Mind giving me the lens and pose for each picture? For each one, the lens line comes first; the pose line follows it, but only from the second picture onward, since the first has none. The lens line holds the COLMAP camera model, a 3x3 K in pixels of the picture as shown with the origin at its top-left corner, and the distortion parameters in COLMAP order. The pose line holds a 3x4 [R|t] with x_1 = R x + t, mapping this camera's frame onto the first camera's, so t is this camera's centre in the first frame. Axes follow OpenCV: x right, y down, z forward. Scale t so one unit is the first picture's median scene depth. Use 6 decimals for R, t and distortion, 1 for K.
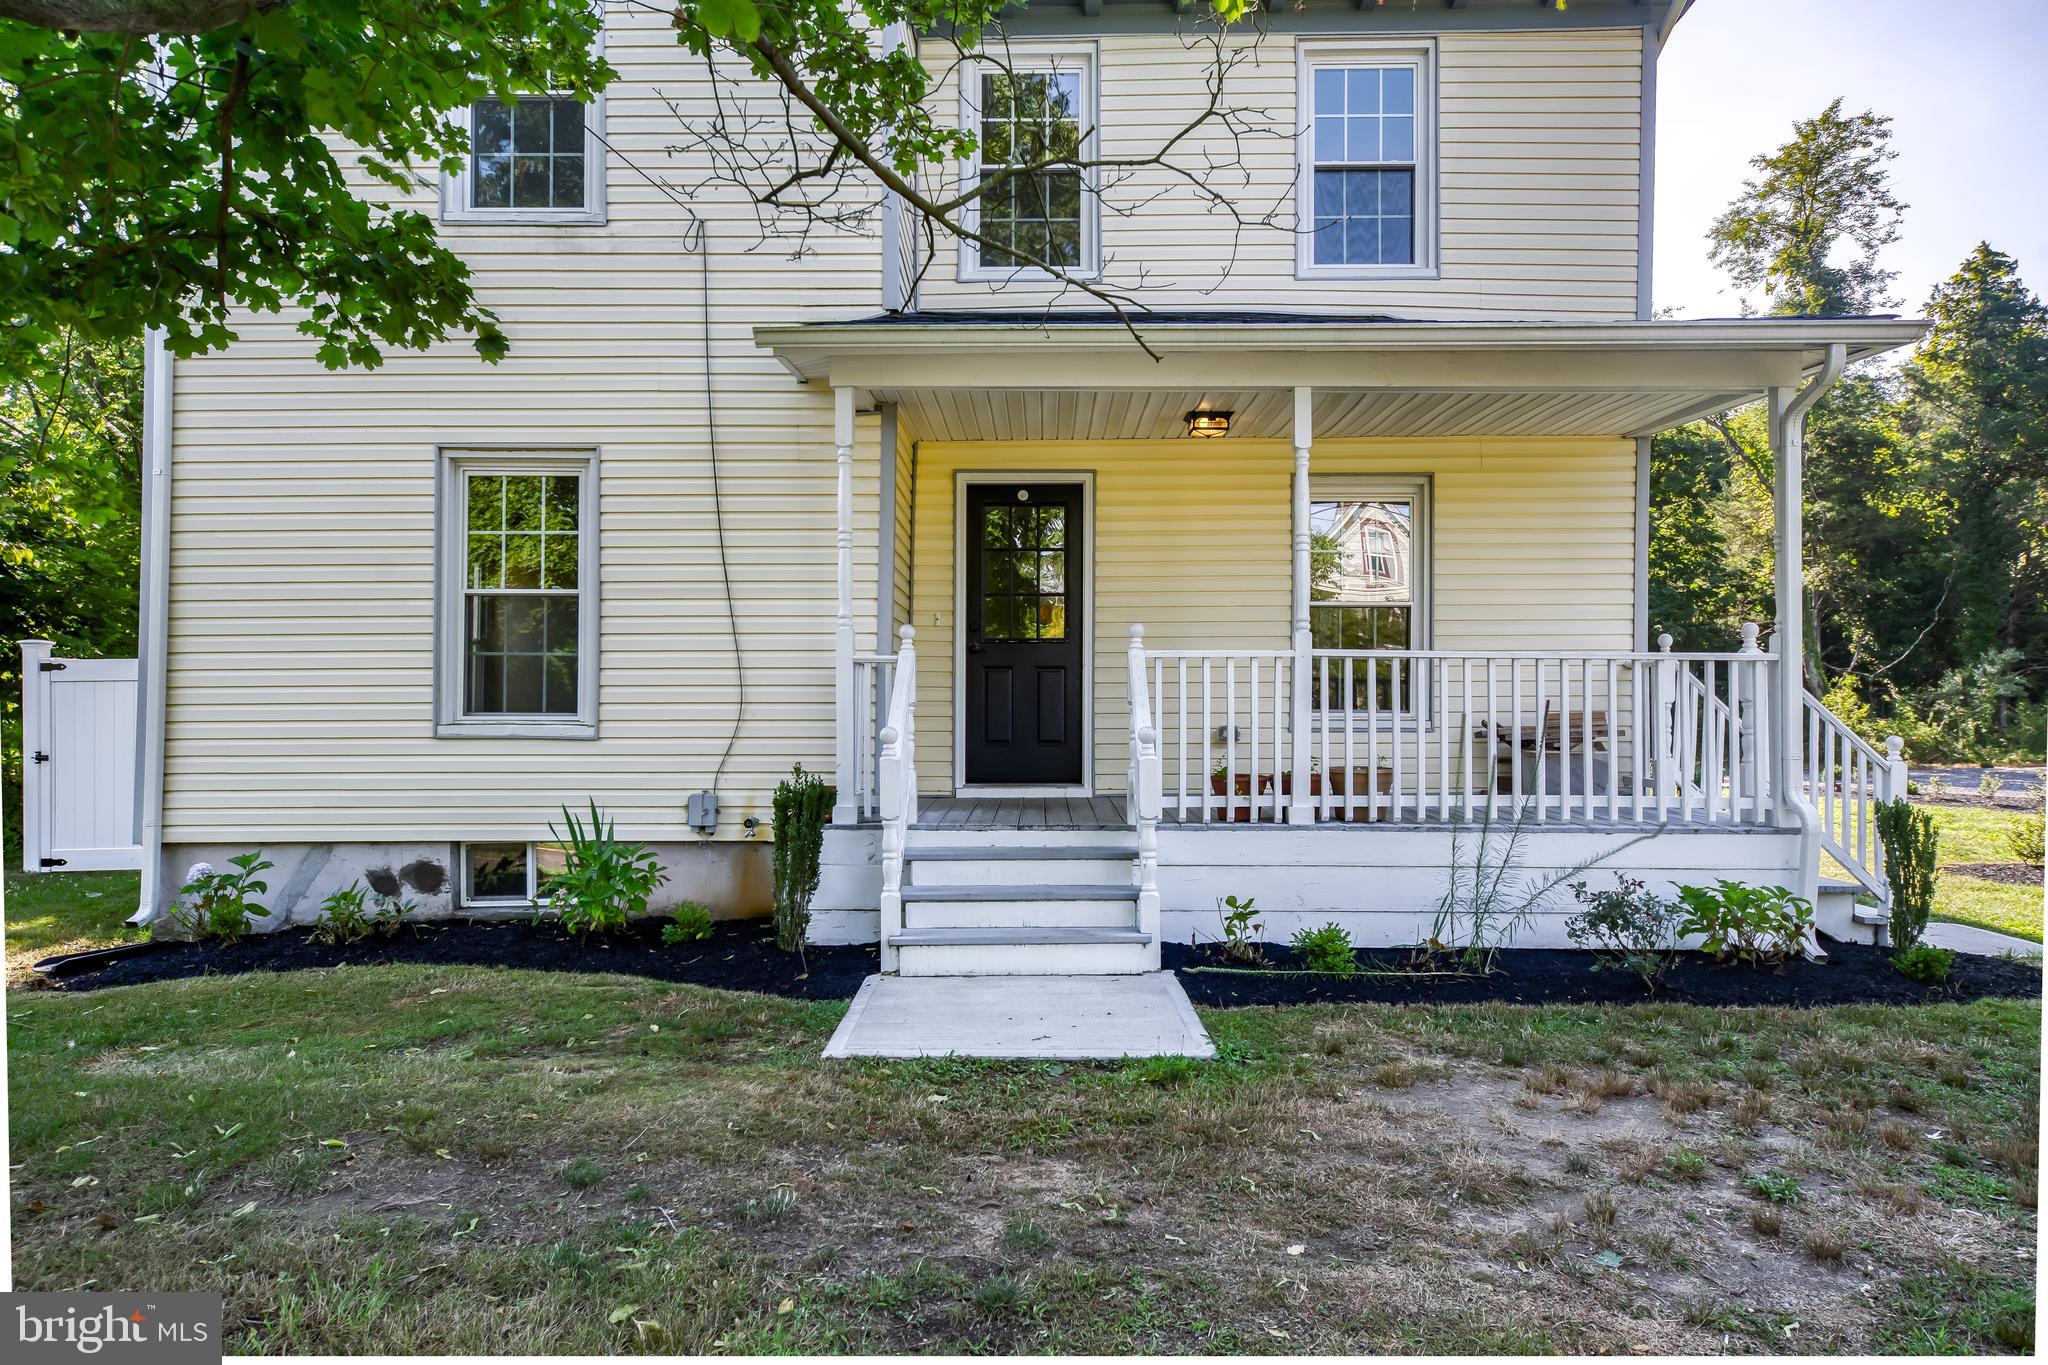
lens RADIAL K [[1272.8, 0, 1024.5], [0, 1272.8, 694.3], [0, 0, 1]] dist [0.006364, 0.001919]
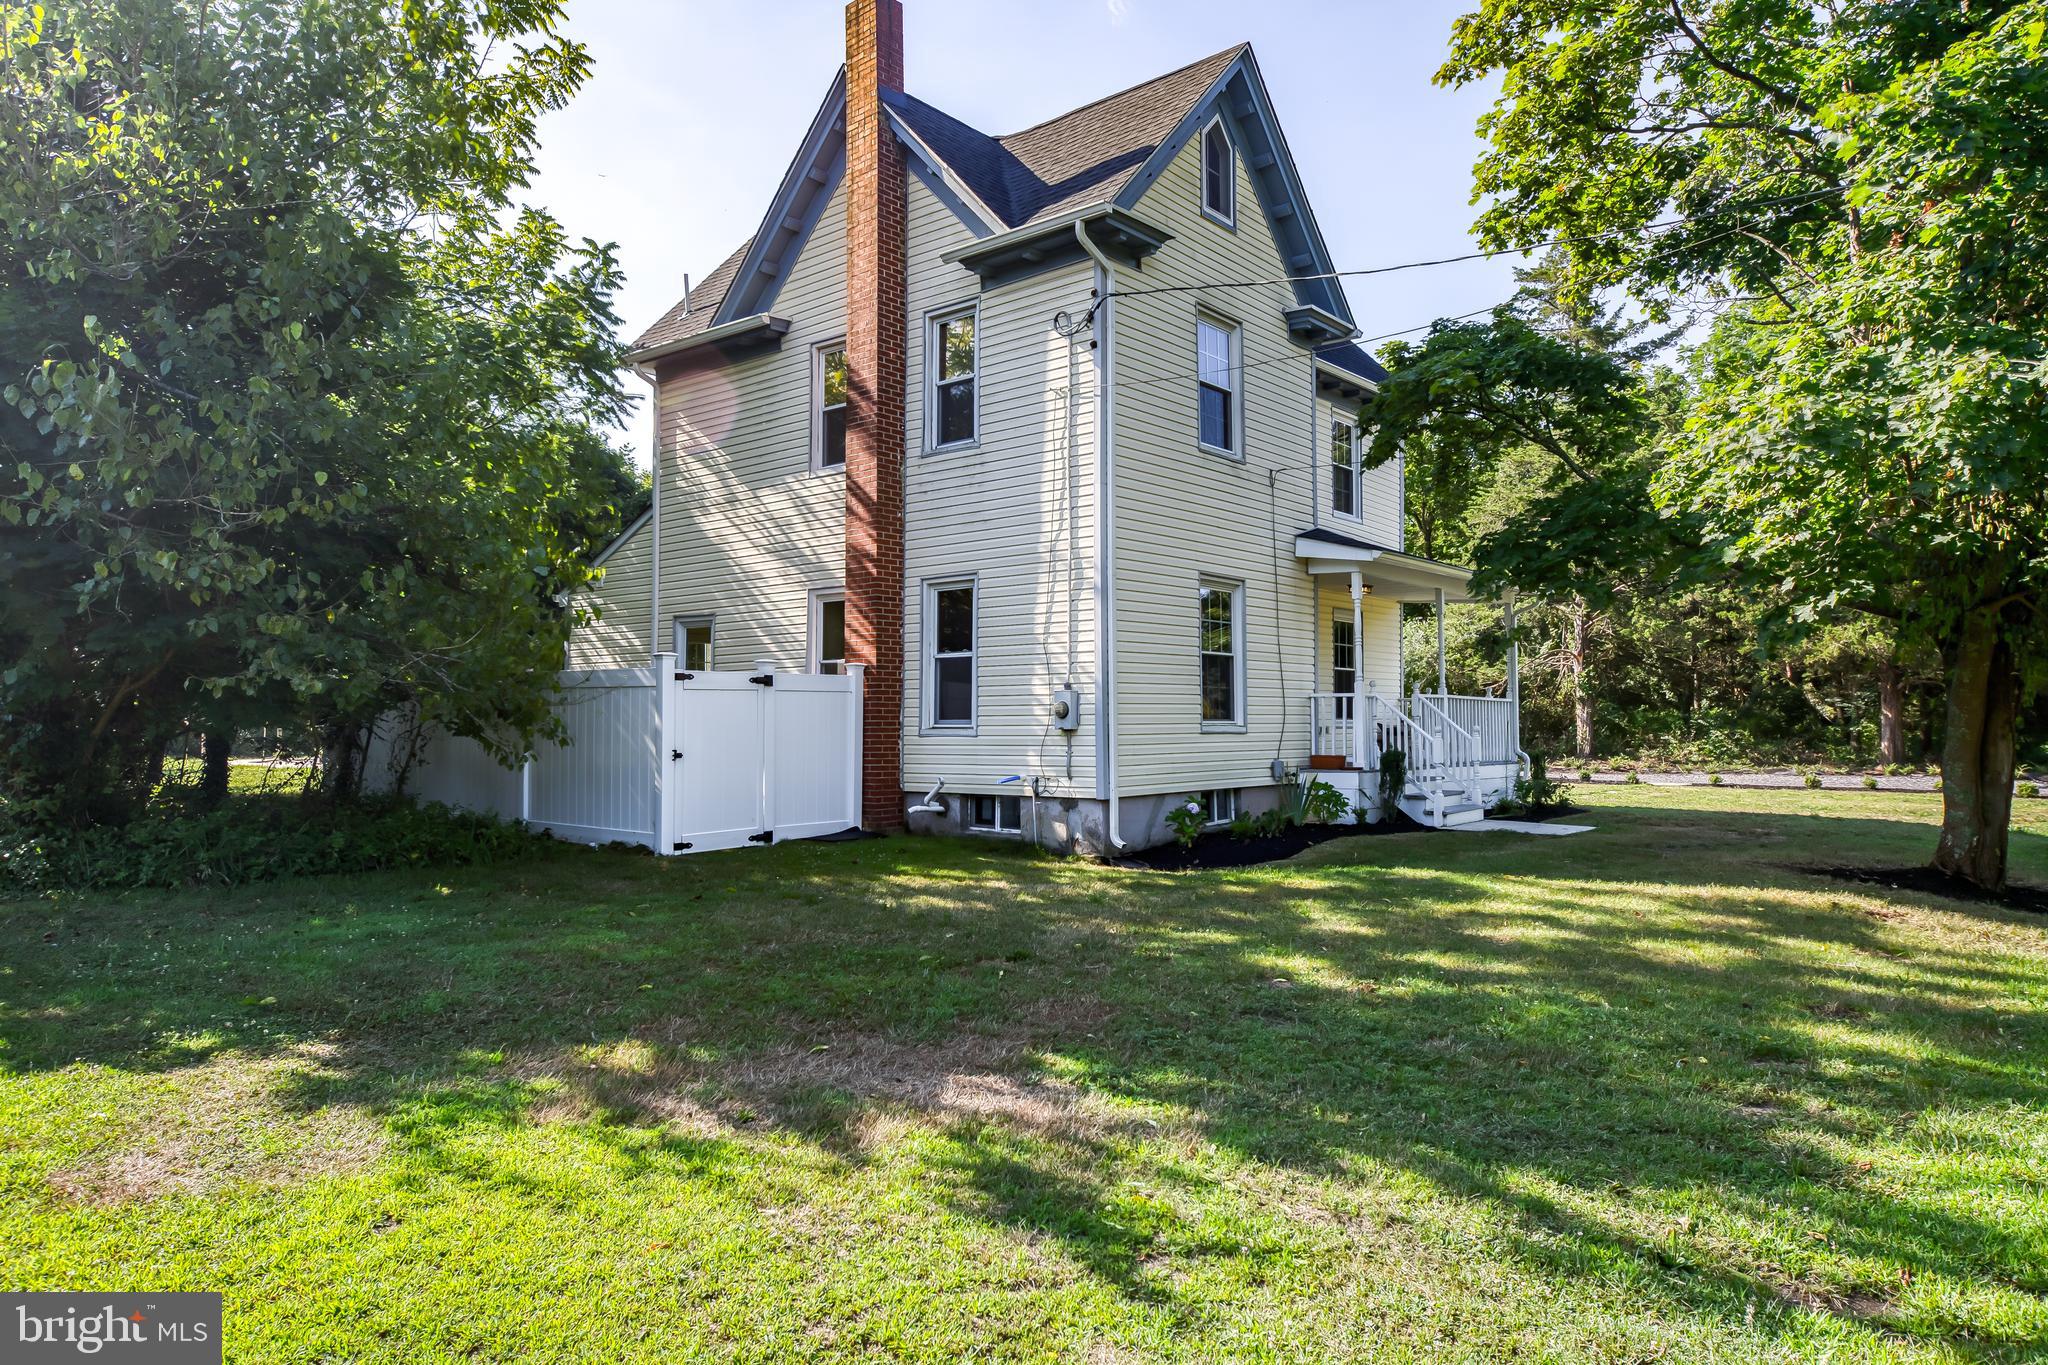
lens RADIAL K [[1272.8, 0, 1024.5], [0, 1272.8, 694.3], [0, 0, 1]] dist [0.006364, 0.001919]
pose [[0.644281, 0.017155, 0.764597, -1.756035], [-0.015871, 0.999833, -0.009059, -0.000003], [-0.764624, -0.006298, 0.644445, 0.028308]]
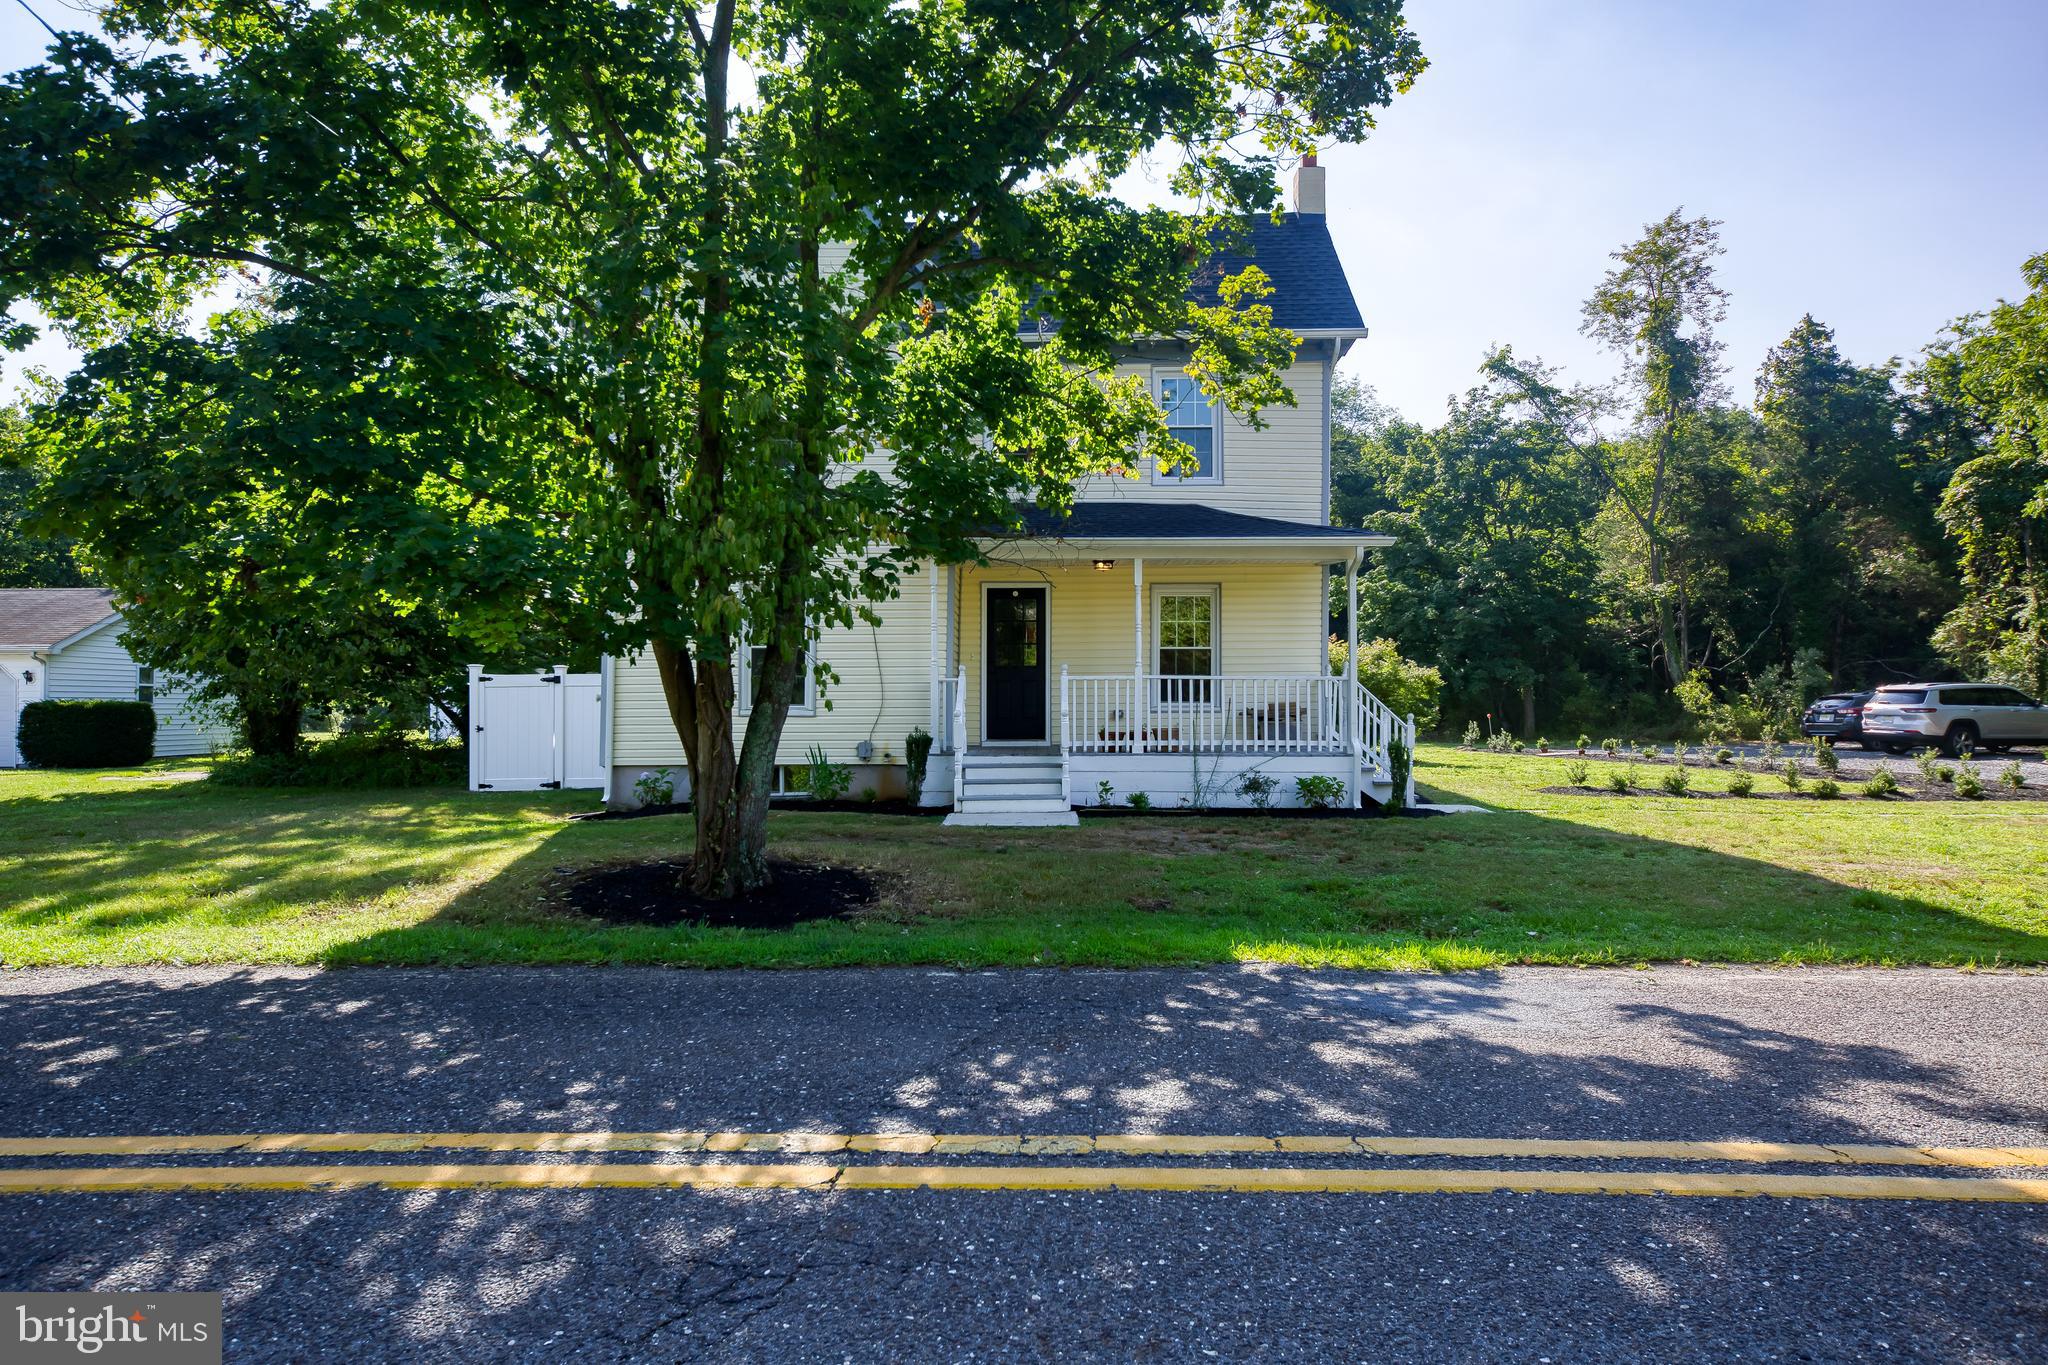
lens RADIAL K [[1272.8, 0, 1024.5], [0, 1272.8, 694.3], [0, 0, 1]] dist [0.006364, 0.001919]
pose [[0.999973, -0.002686, -0.006825, 0.026212], [0.002761, 0.999936, 0.010993, -0.021979], [0.006795, -0.011012, 0.999916, -0.990700]]
